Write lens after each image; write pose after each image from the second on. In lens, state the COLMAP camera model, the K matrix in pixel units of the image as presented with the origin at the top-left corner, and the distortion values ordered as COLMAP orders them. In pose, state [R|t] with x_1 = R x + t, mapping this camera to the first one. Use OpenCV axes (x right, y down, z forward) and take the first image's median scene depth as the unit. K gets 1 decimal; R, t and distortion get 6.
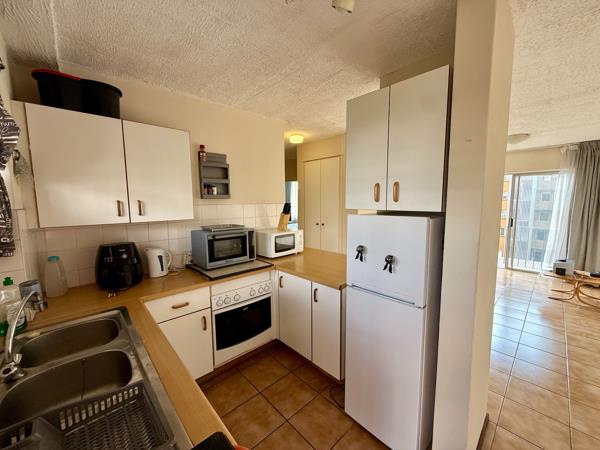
lens RADIAL K [[238.8, 0, 301.5], [0, 238.8, 224.8], [0, 0, 1]] dist [0.000598, -0.000139]
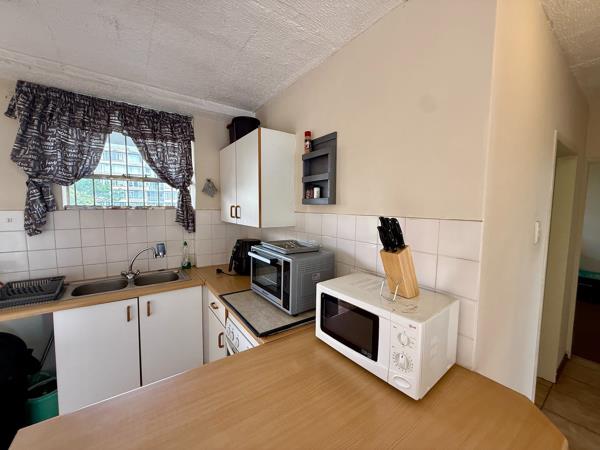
lens RADIAL K [[238.8, 0, 303.5], [0, 238.8, 226.5], [0, 0, 1]] dist [0.000598, -0.000139]
pose [[-0.121141, 0.083146, -0.989147, 0.179719], [-0.110275, 0.989190, 0.096655, -0.060891], [0.986491, 0.120787, -0.110662, 0.585063]]
